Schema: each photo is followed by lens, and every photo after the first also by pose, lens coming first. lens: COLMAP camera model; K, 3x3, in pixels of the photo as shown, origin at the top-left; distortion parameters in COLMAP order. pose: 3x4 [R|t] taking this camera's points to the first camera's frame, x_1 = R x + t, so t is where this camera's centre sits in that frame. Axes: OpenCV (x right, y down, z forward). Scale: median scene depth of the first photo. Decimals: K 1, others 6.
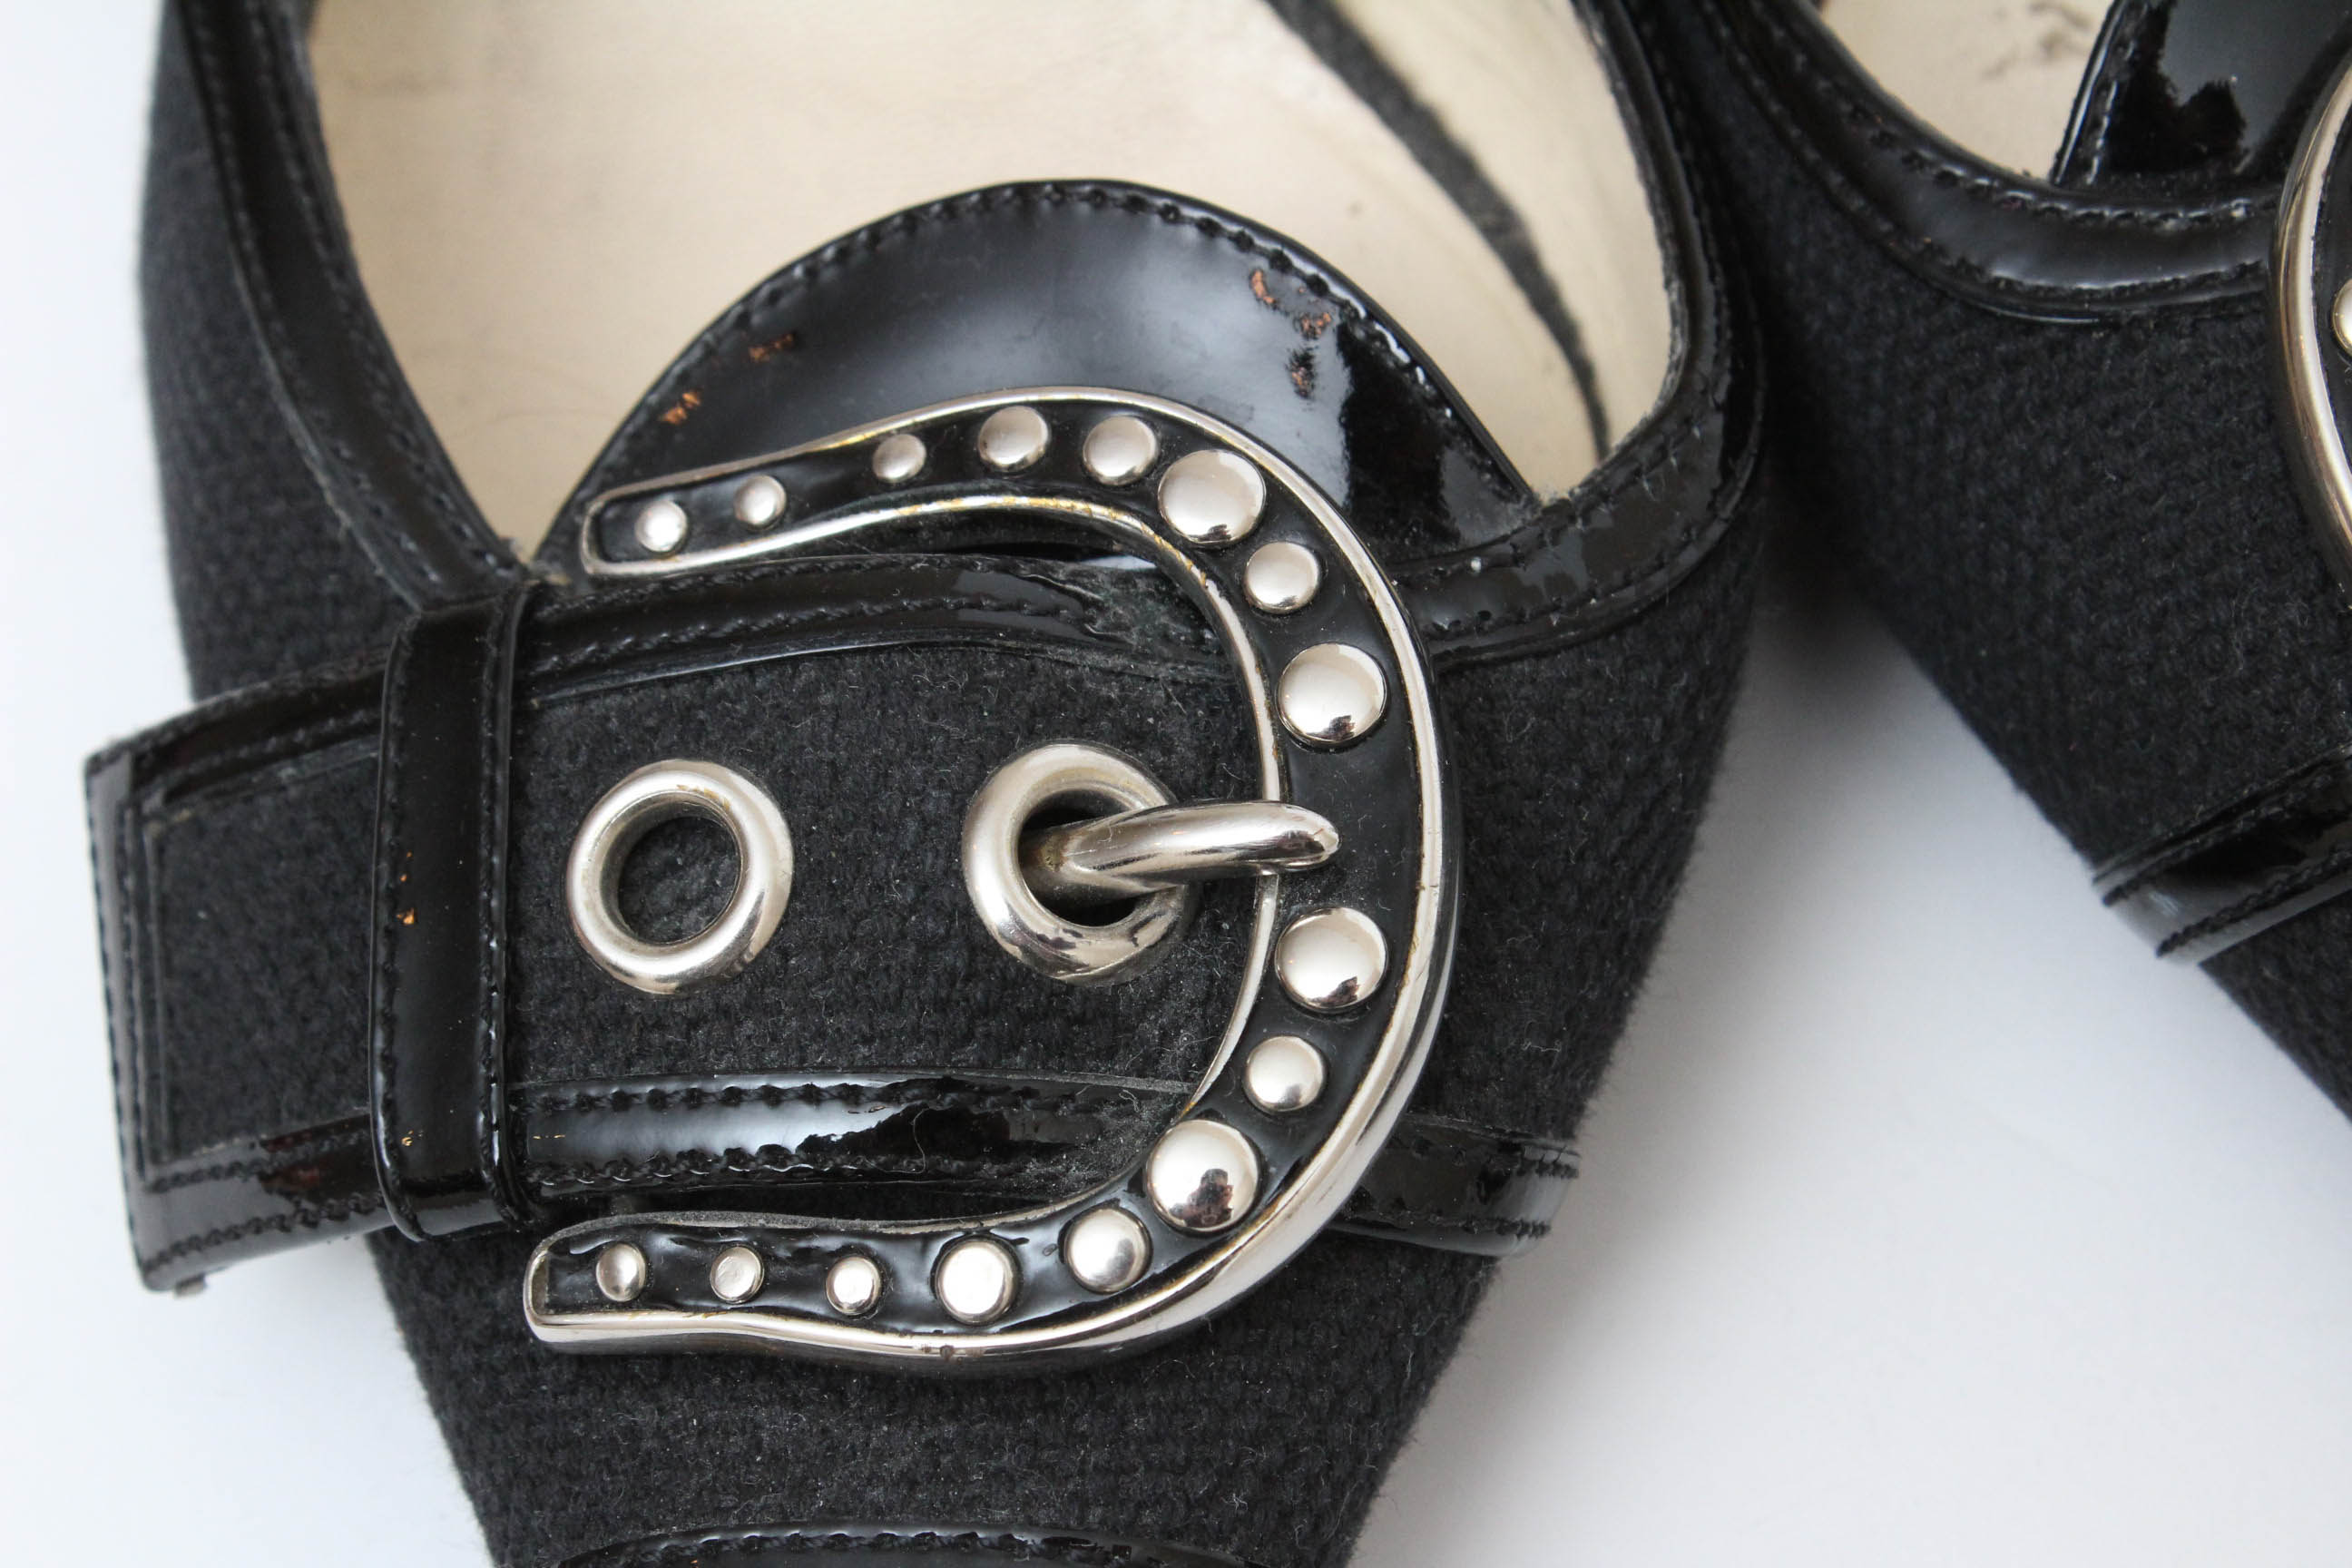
lens RADIAL K [[5462.7, 0, 1182.4], [0, 5462.7, 785.7], [0, 0, 1]] dist [0.032395, 0.000000]
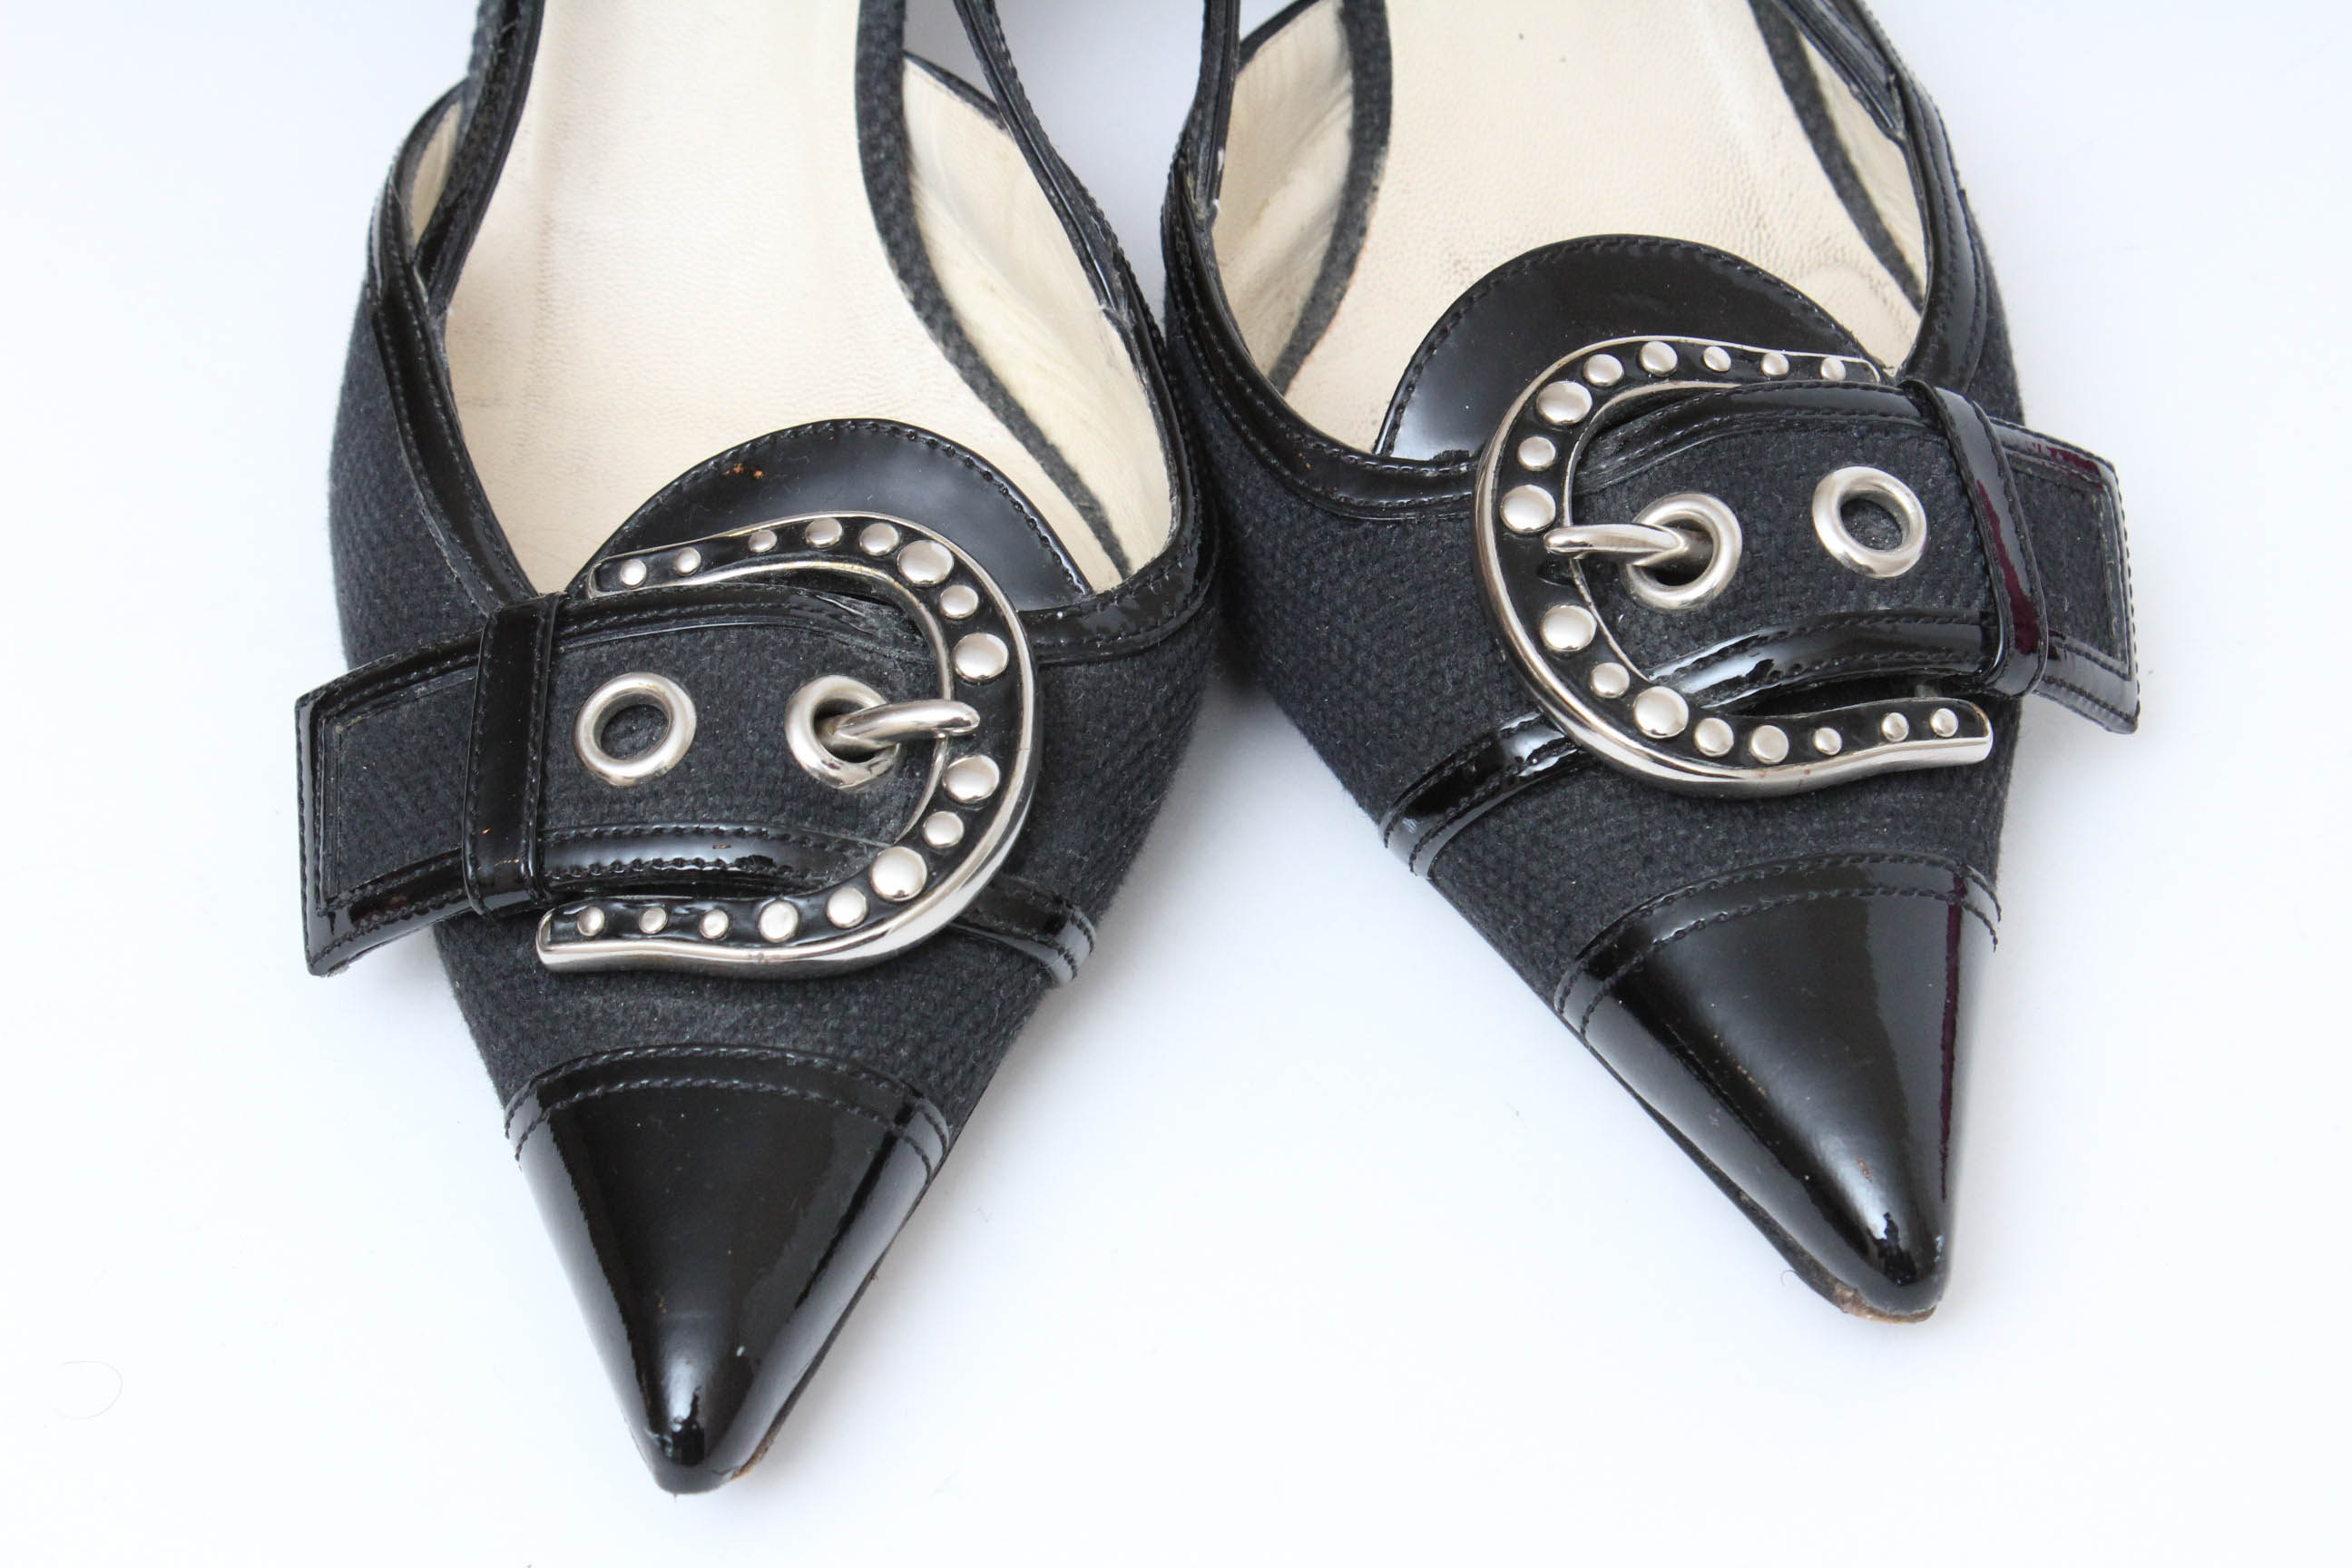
lens RADIAL K [[5462.7, 0, 1174.1], [0, 5462.7, 782.3], [0, 0, 1]] dist [0.032395, 0.000000]
pose [[0.995815, 0.073747, 0.053986, -0.005592], [-0.062440, 0.980303, -0.187370, 0.372459], [-0.066740, 0.183215, 0.980805, -0.869530]]
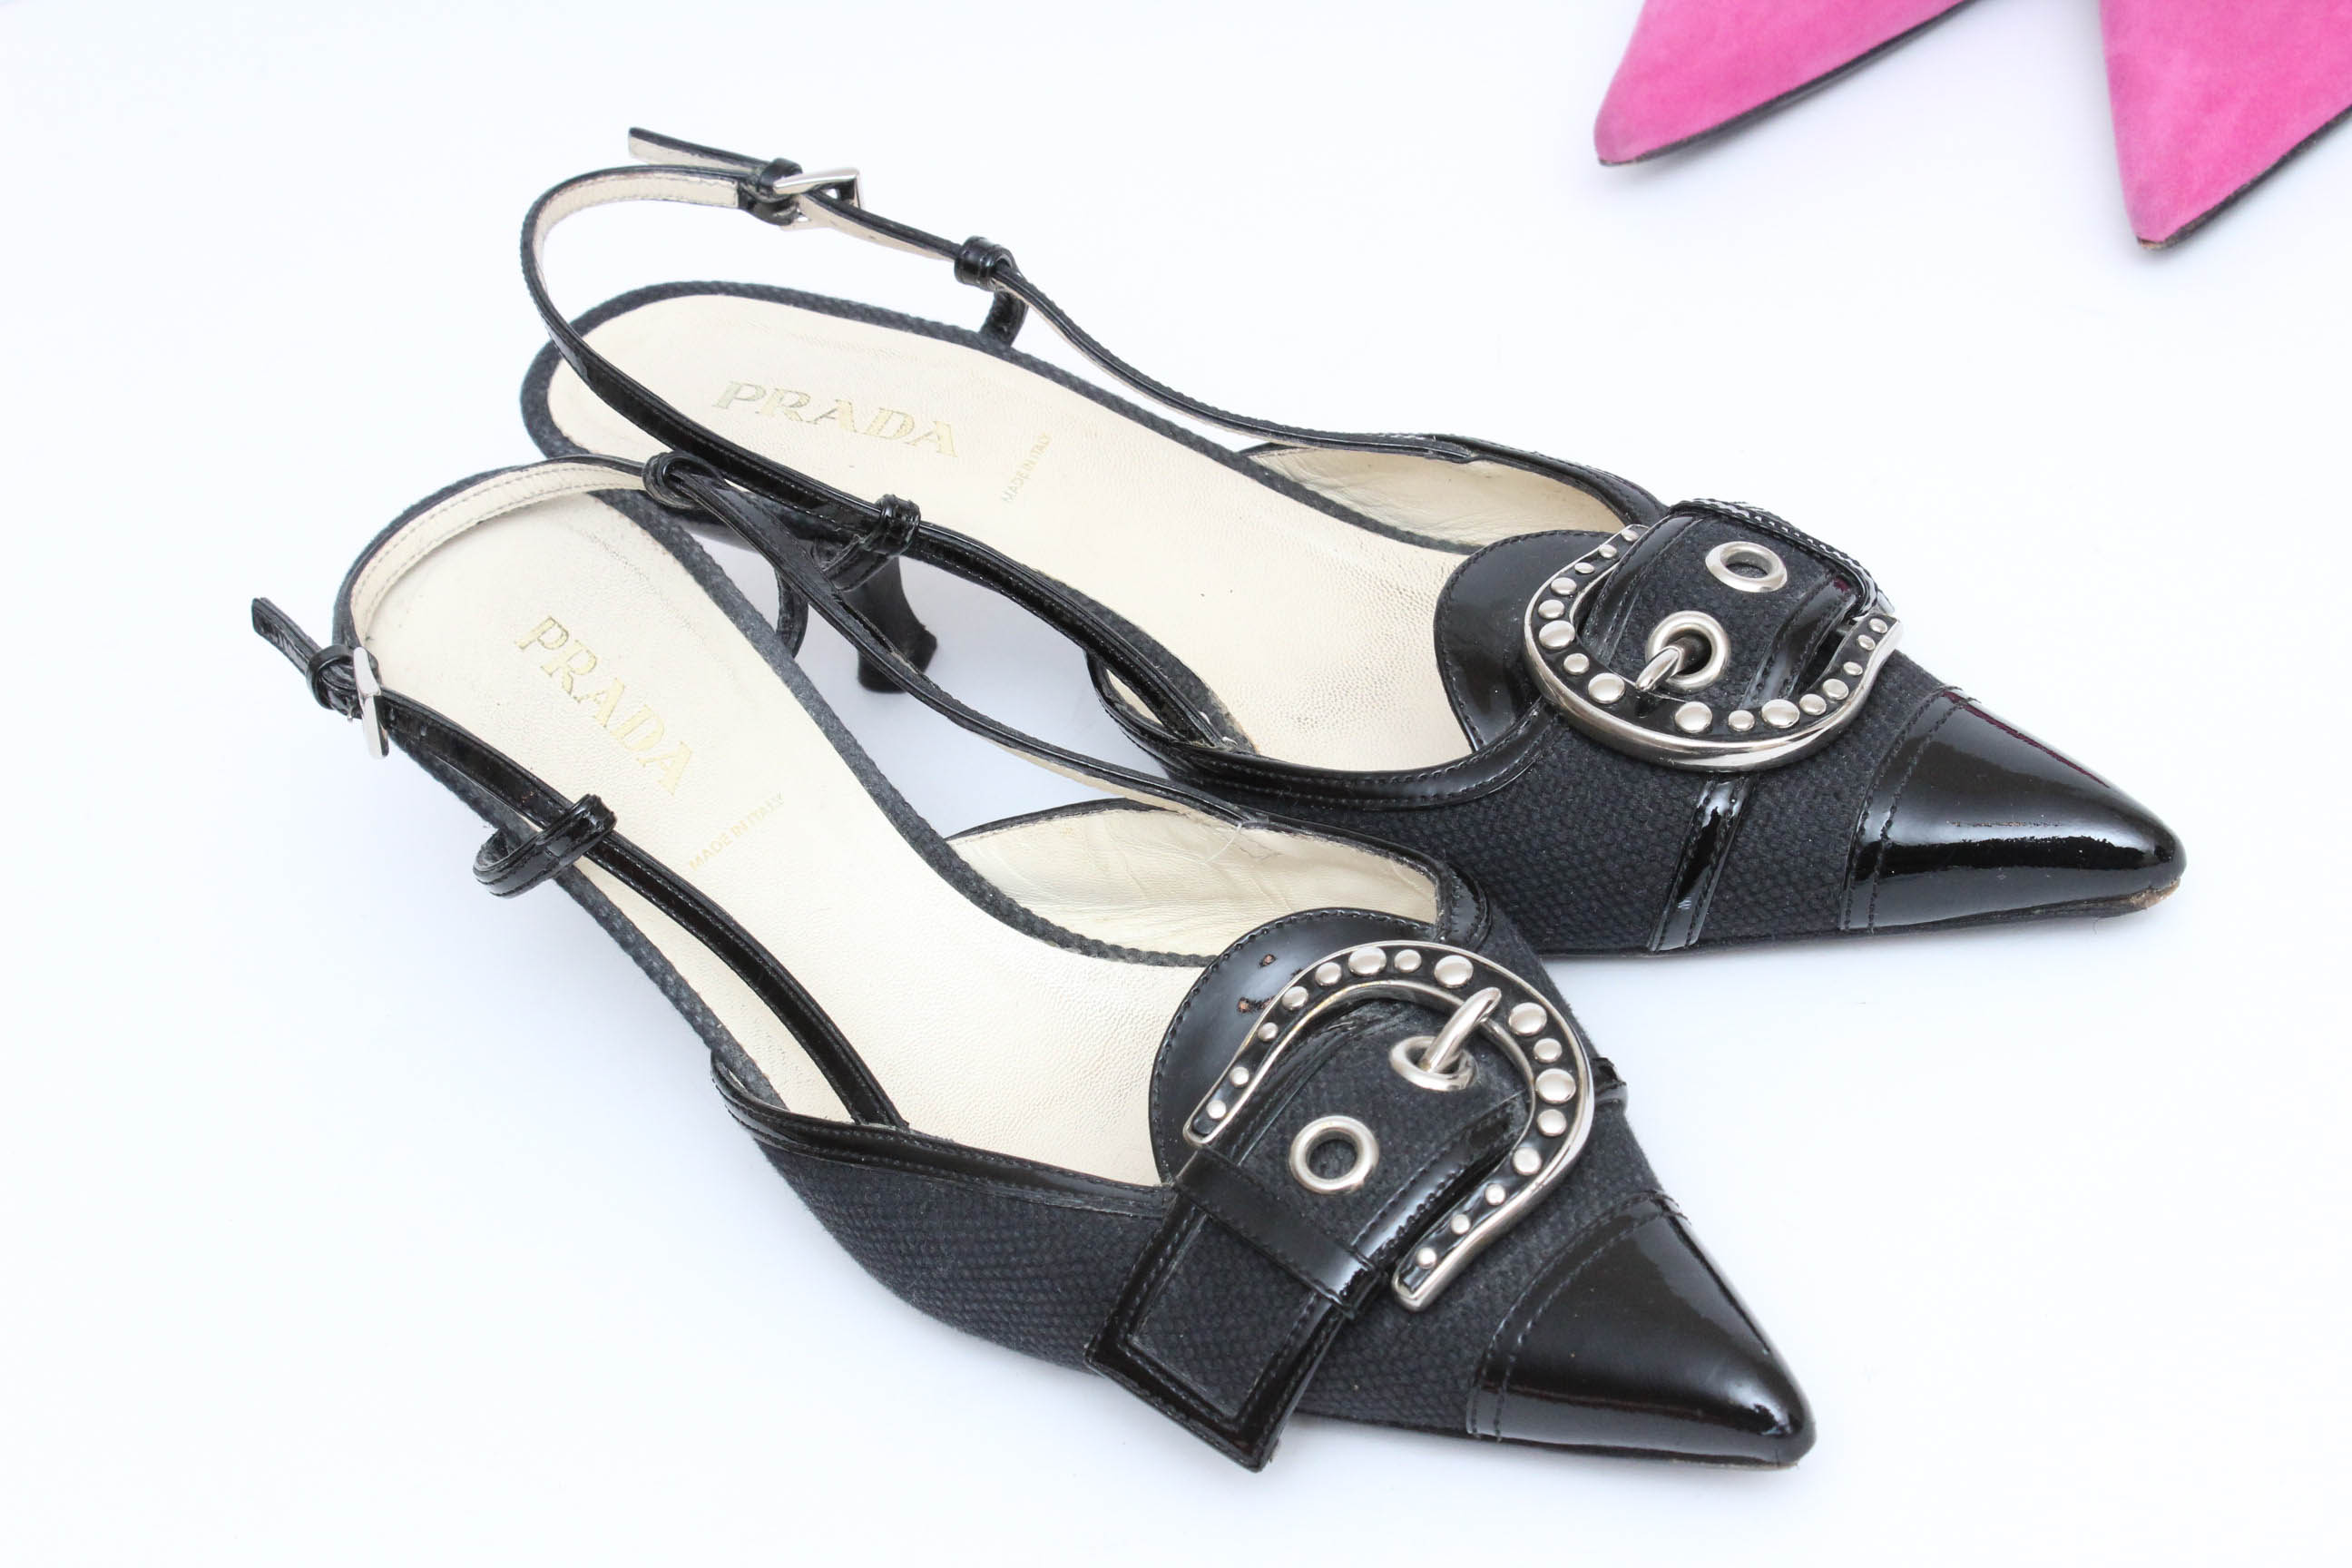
lens RADIAL K [[4723.5, 0, 1173.8], [0, 4723.5, 782.5], [0, 0, 1]] dist [0.033277, 0.000000]
pose [[0.709078, -0.527083, 0.468392, -1.125859], [0.679266, 0.688852, -0.253142, 0.419814], [-0.189226, 0.497661, 0.846480, -1.048972]]
